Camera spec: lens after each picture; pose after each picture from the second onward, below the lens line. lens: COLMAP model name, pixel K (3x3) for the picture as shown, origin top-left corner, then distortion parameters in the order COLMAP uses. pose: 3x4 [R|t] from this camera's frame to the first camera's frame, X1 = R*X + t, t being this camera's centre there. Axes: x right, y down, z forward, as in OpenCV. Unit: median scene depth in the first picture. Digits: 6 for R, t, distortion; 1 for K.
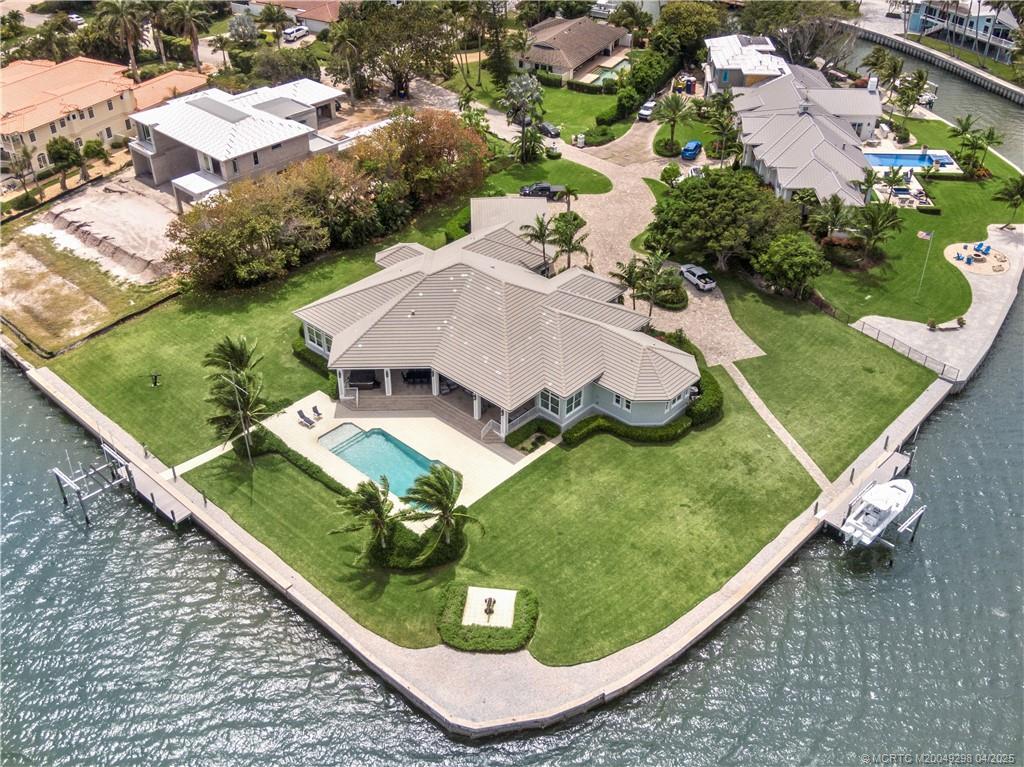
lens RADIAL K [[1000.1, 0, 512.0], [0, 1000.1, 383.5], [0, 0, 1]] dist [0.005049, 0.004114]
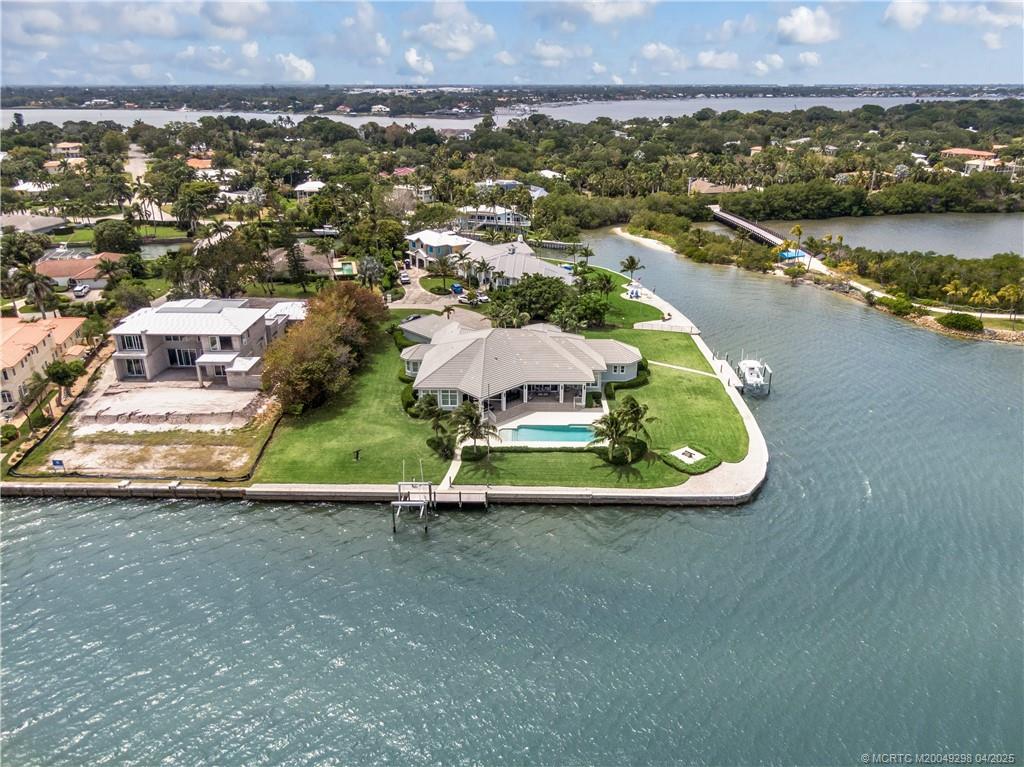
lens RADIAL K [[738.6, 0, 512.0], [0, 738.6, 383.5], [0, 0, 1]] dist [0.005892, 0.000246]
pose [[0.751220, -0.257444, 0.607776, -0.663624], [0.388526, 0.916847, -0.091862, 0.068875], [-0.533589, 0.305145, 0.788777, 0.062410]]
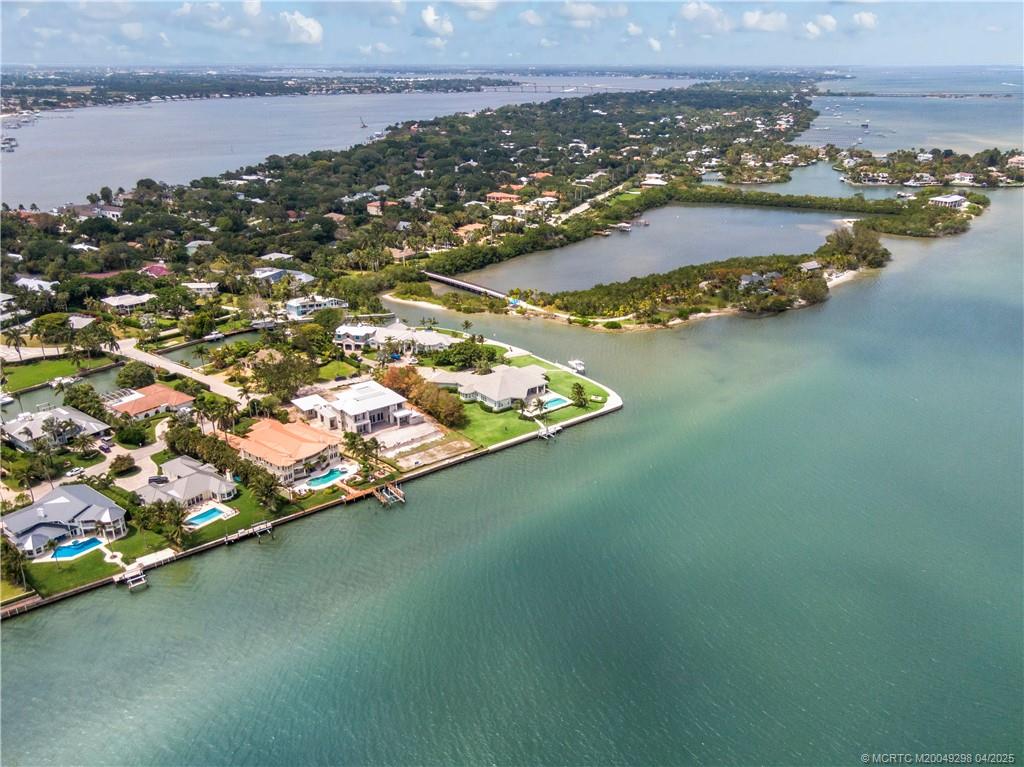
lens RADIAL K [[807.2, 0, 512.0], [0, 807.2, 383.5], [0, 0, 1]] dist [0.001625, 0.003161]
pose [[0.167007, -0.375596, 0.911612, -2.442341], [0.569915, 0.791259, 0.221600, -0.631727], [-0.804553, 0.482533, 0.346204, -0.061841]]
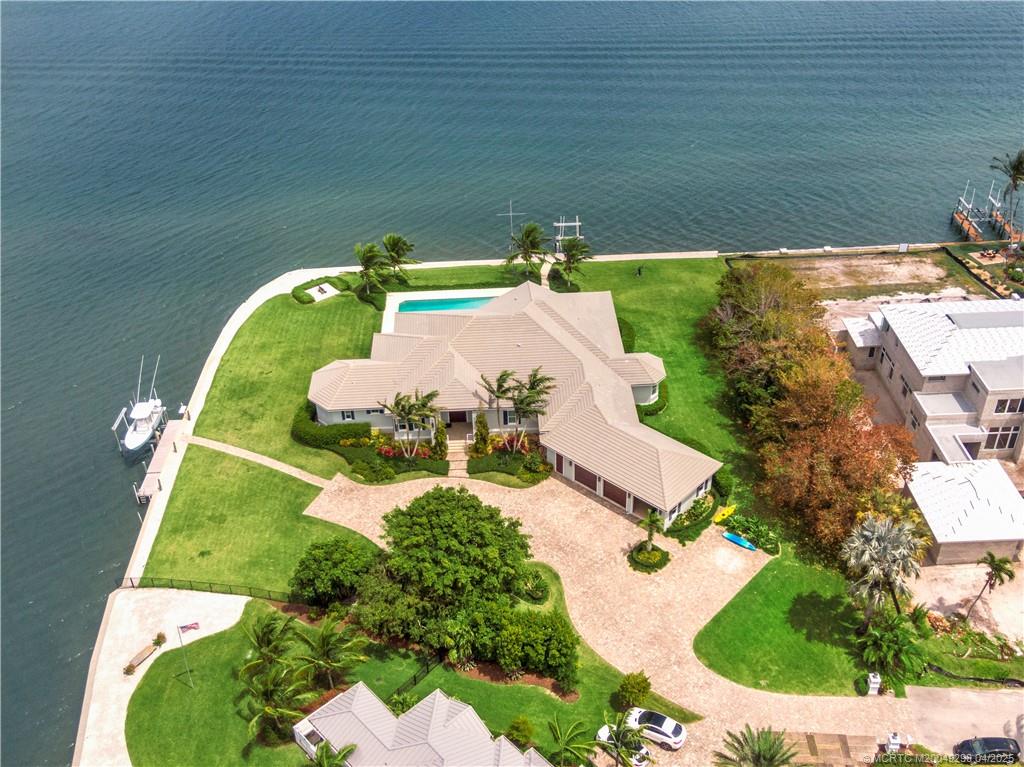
lens RADIAL K [[1057.4, 0, 512.0], [0, 1057.4, 383.5], [0, 0, 1]] dist [0.004426, -0.000472]
pose [[-0.711062, 0.408290, -0.572442, 0.588041], [-0.388790, 0.450044, 0.803929, -0.904275], [0.585861, 0.794203, -0.161271, 1.072197]]
